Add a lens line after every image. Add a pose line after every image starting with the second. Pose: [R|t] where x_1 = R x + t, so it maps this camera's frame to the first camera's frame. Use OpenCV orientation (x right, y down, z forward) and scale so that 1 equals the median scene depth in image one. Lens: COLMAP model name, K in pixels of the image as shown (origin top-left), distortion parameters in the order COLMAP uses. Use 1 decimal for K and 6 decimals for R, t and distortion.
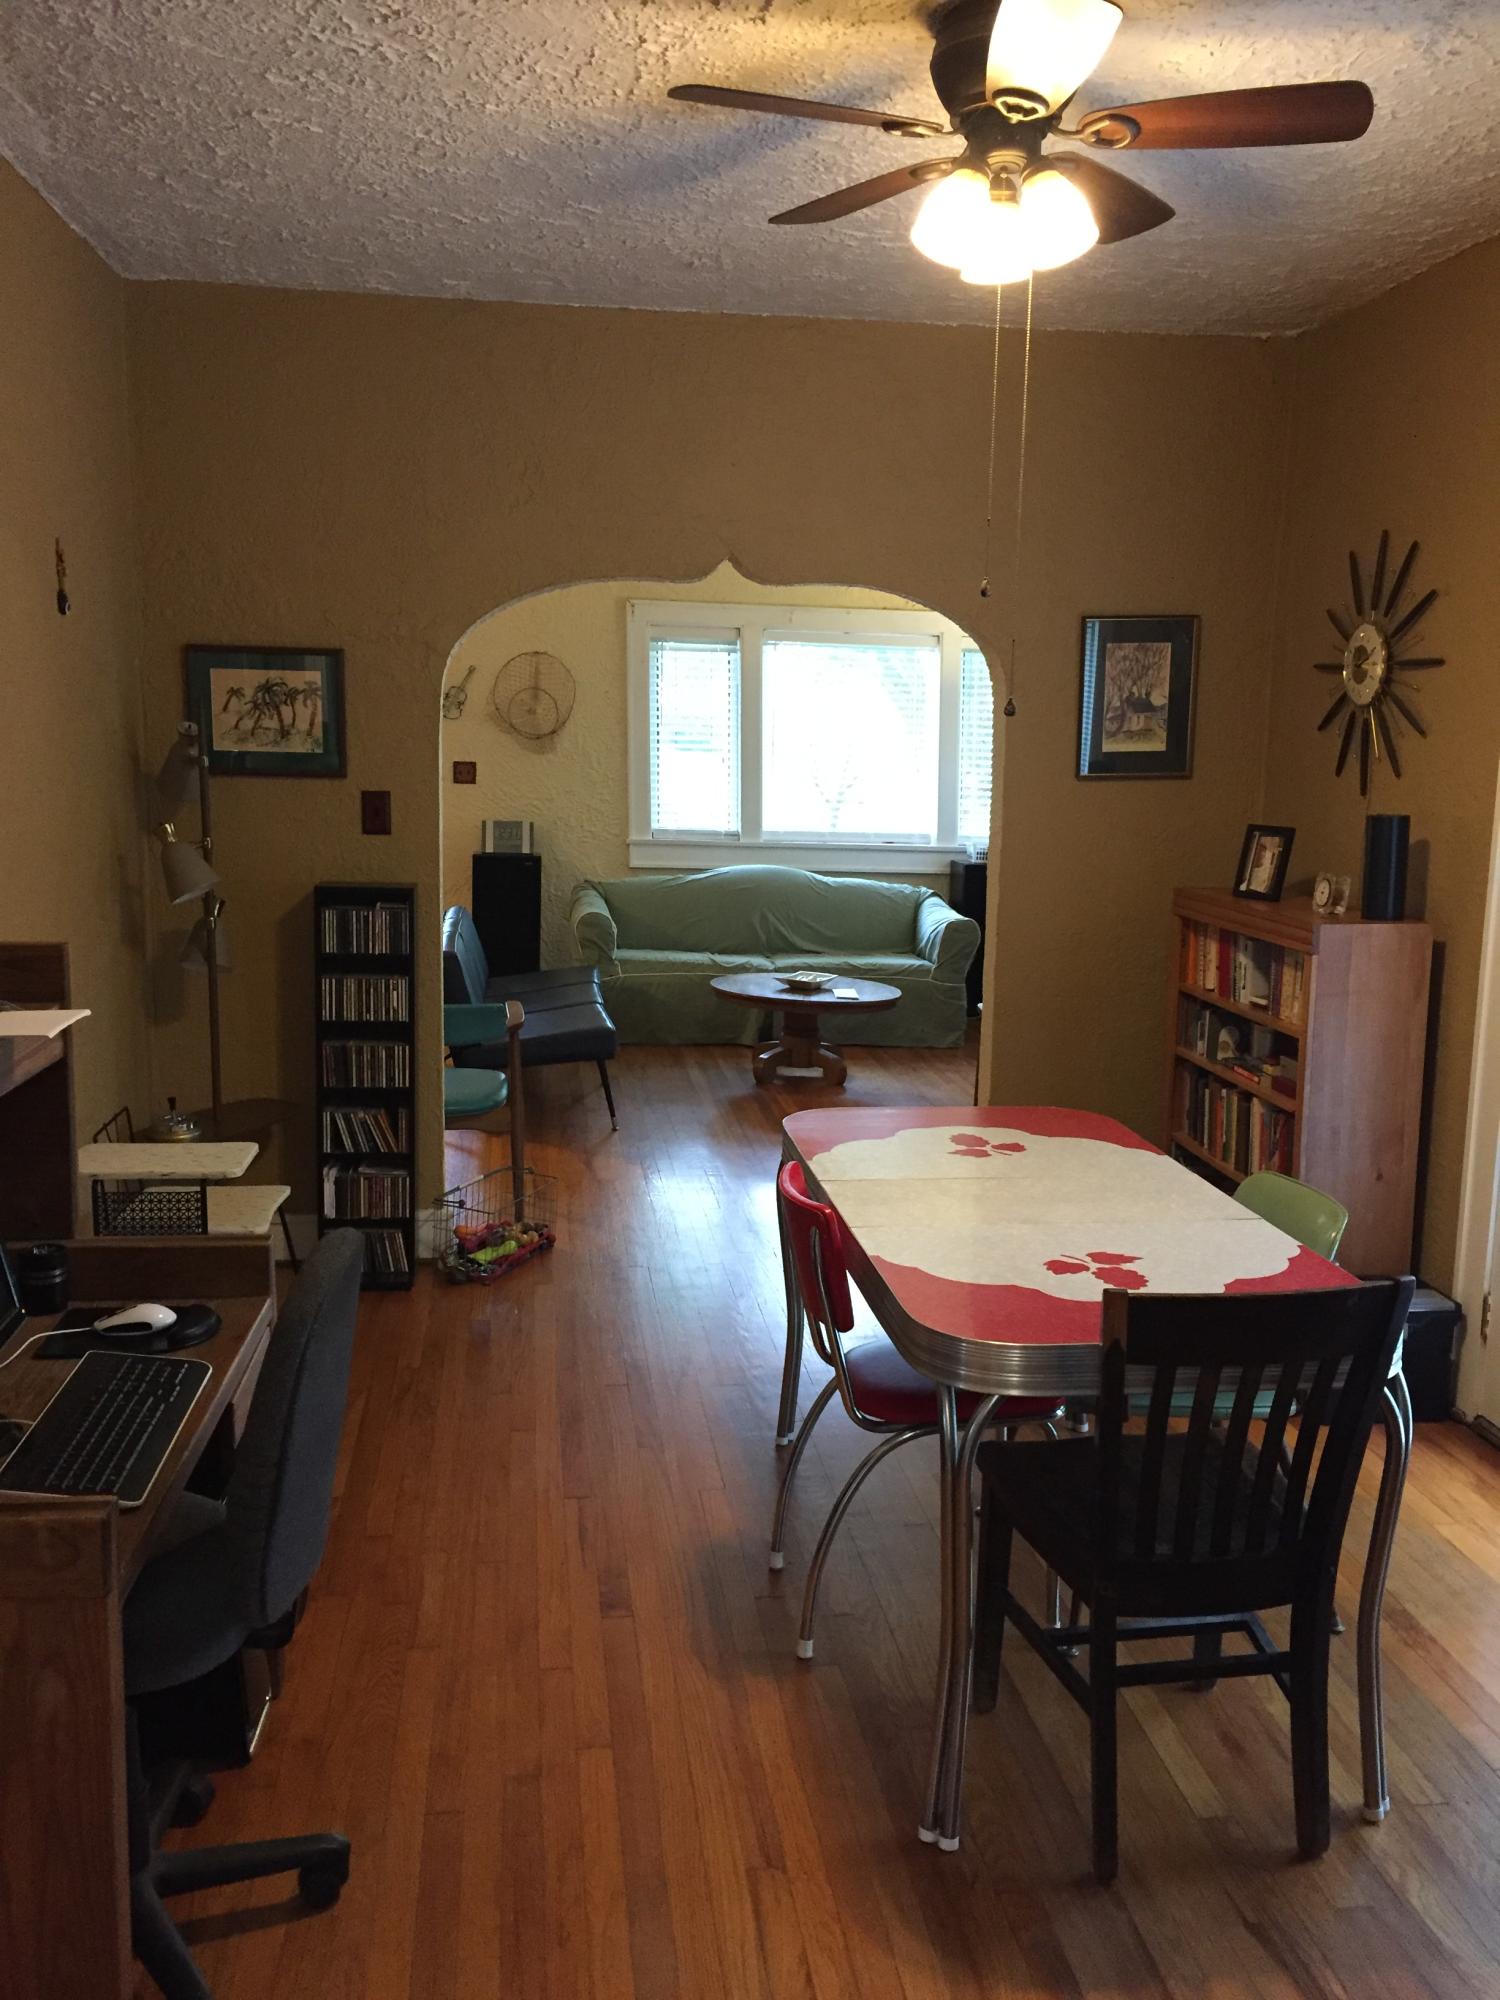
lens RADIAL K [[1720.1, 0, 741.6], [0, 1720.1, 996.6], [0, 0, 1]] dist [0.078219, -0.101358]
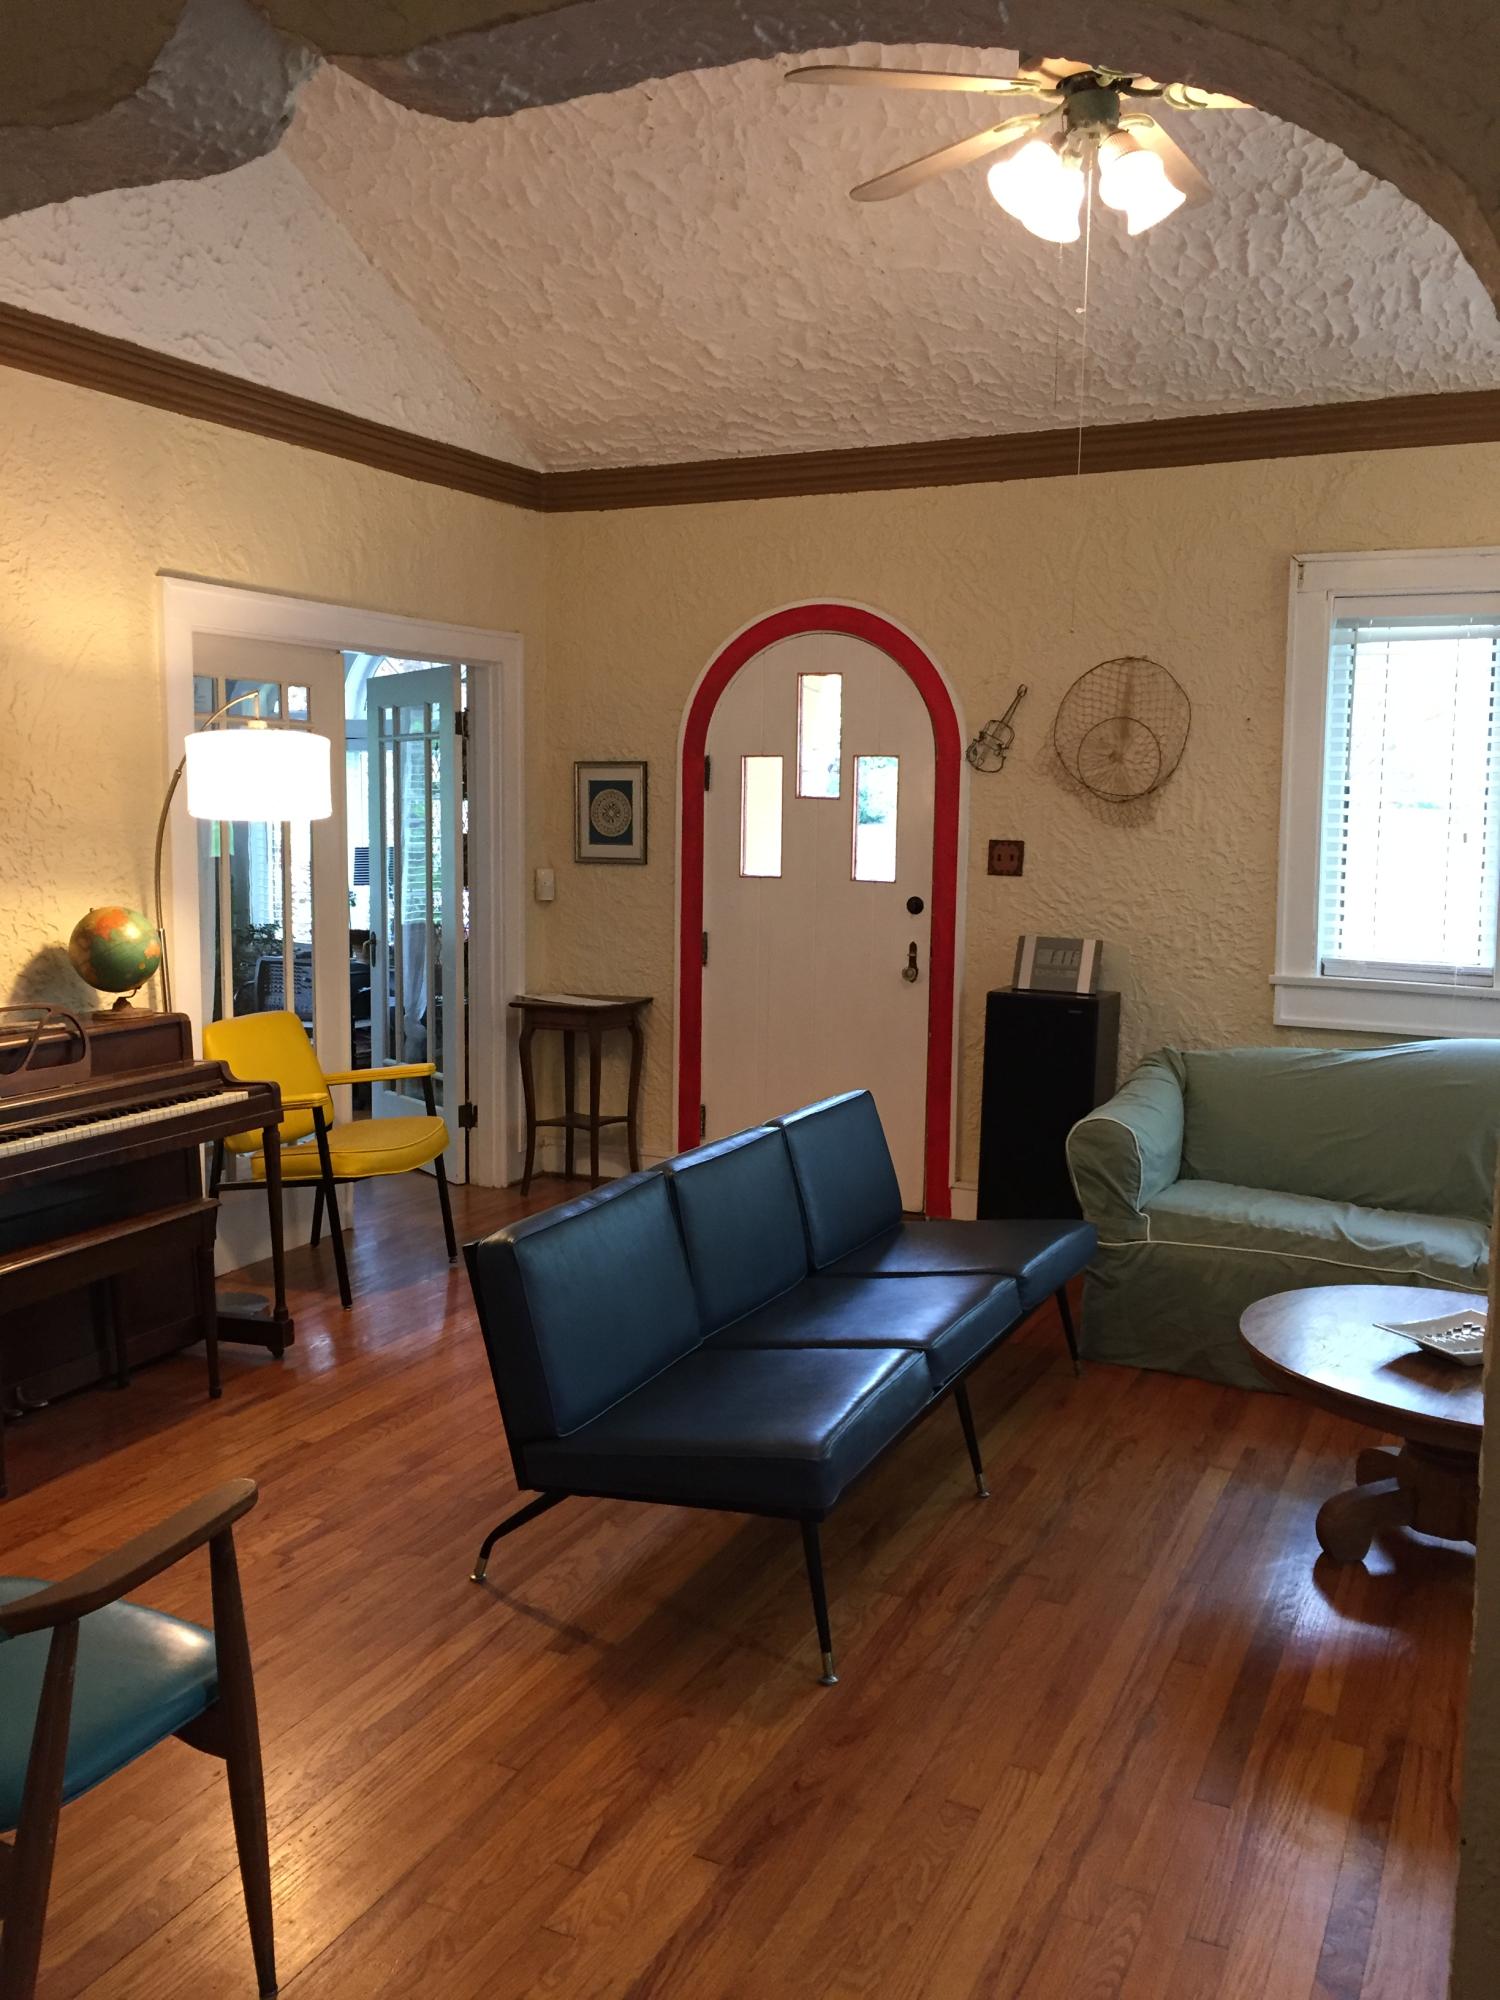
lens RADIAL K [[1720.1, 0, 741.6], [0, 1720.1, 996.6], [0, 0, 1]] dist [0.078219, -0.101358]
pose [[0.840542, 0.053400, -0.539108, 0.180310], [-0.075504, 0.996965, -0.018970, -0.113895], [0.536458, 0.056650, 0.842023, 0.799780]]
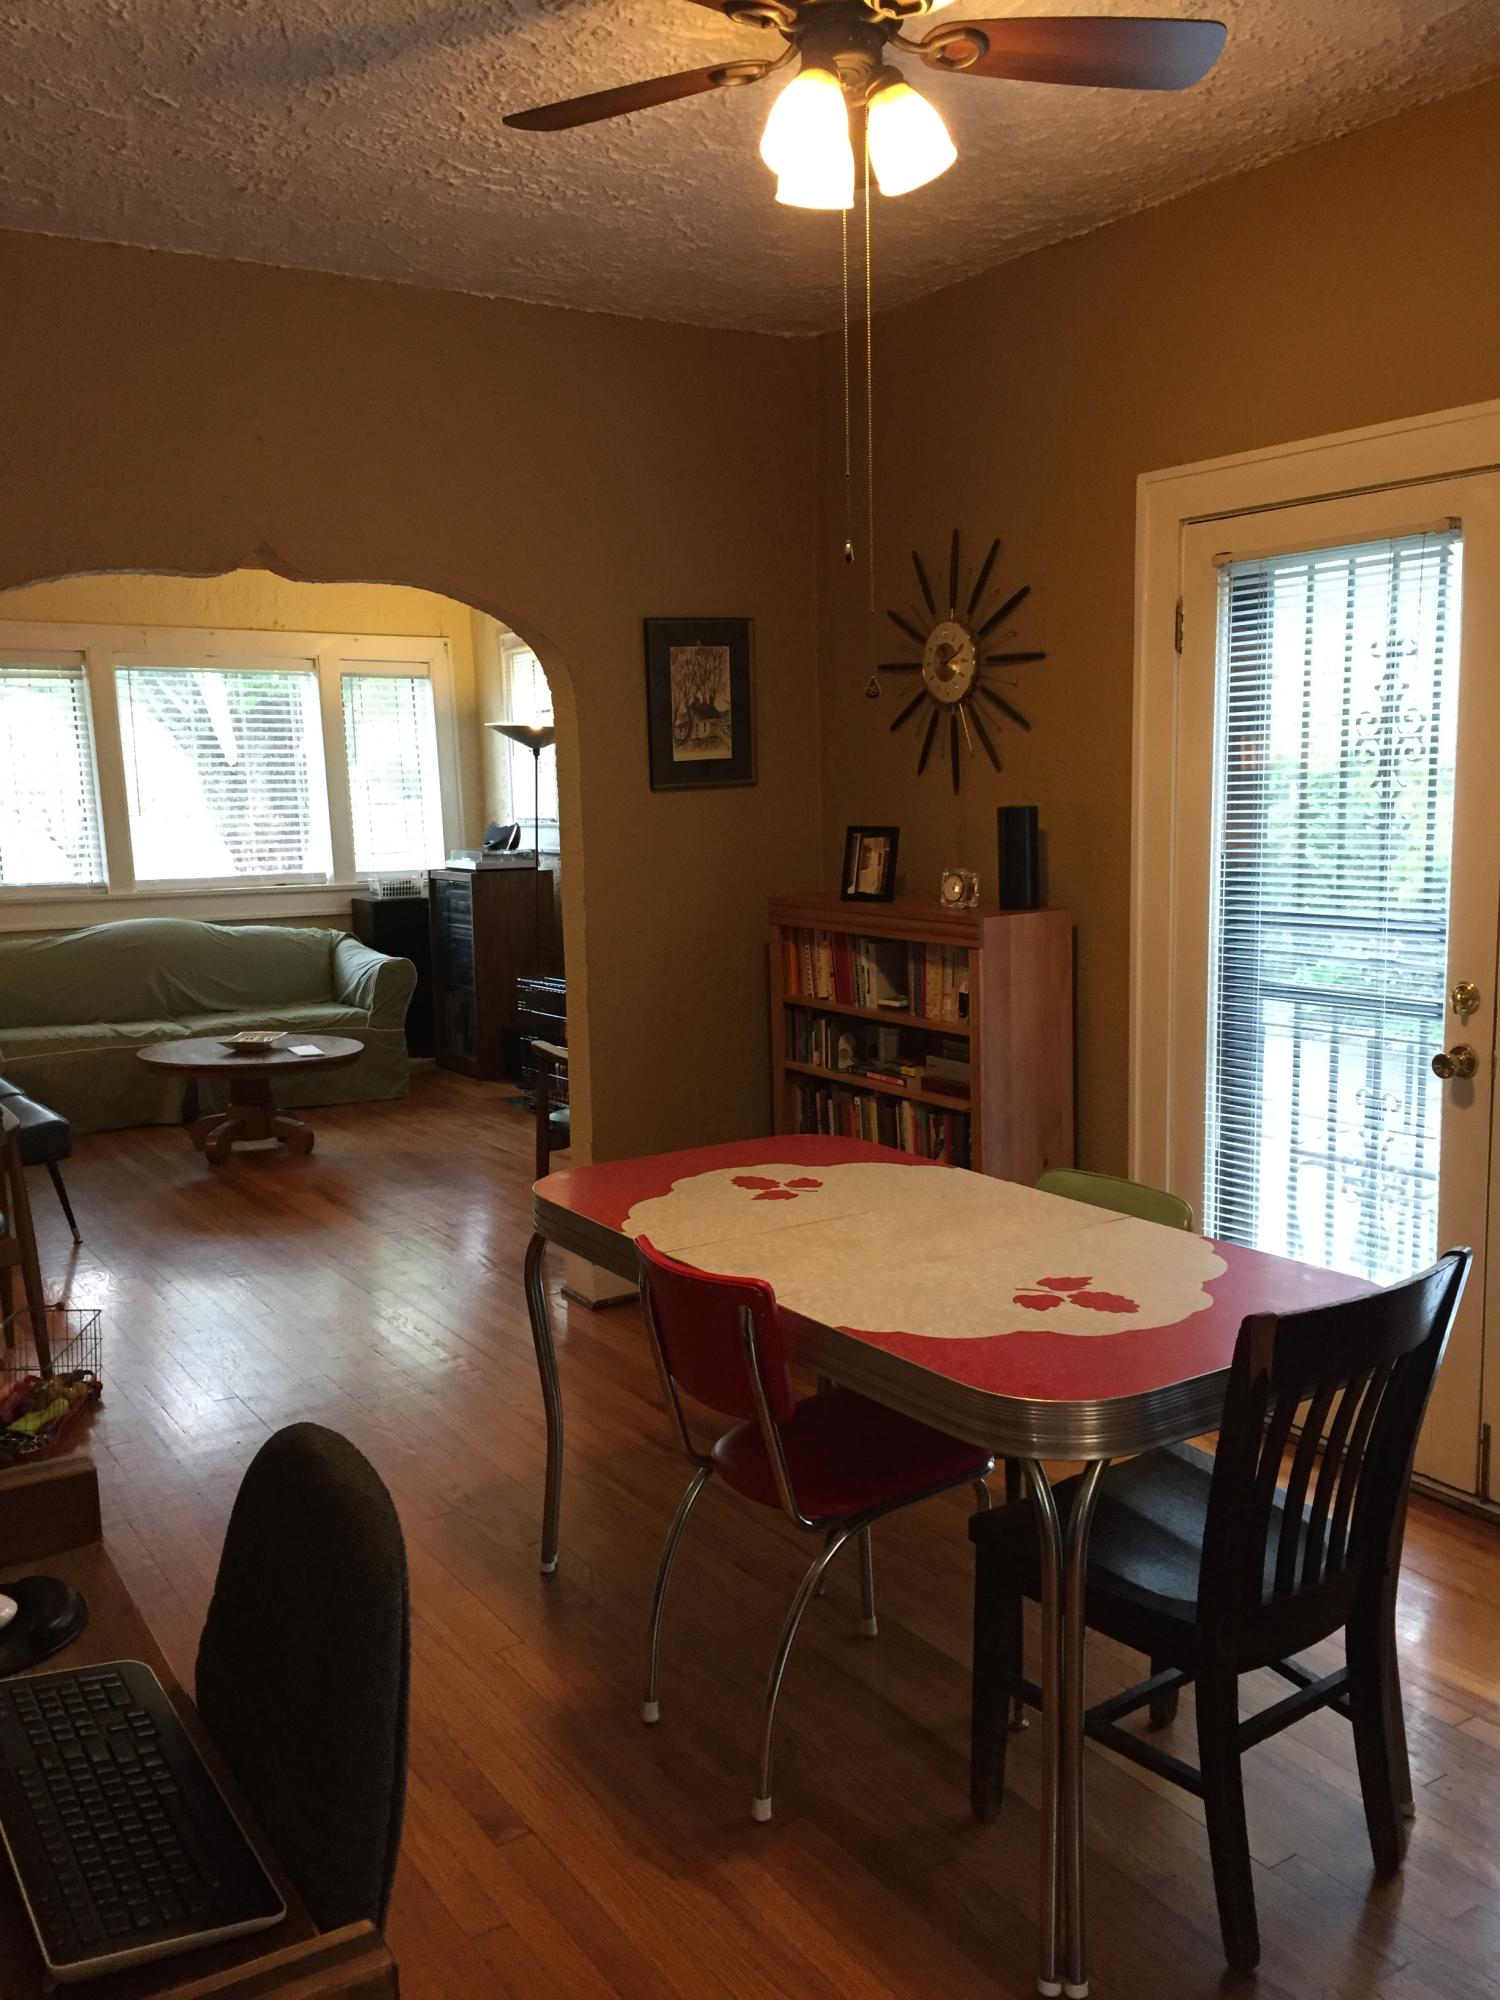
lens RADIAL K [[1720.1, 0, 741.6], [0, 1720.1, 996.6], [0, 0, 1]] dist [0.078219, -0.101358]
pose [[0.899778, -0.096798, 0.425475, -0.174308], [0.106462, 0.994316, 0.001070, -0.010082], [-0.423160, 0.044334, 0.904970, 0.133680]]
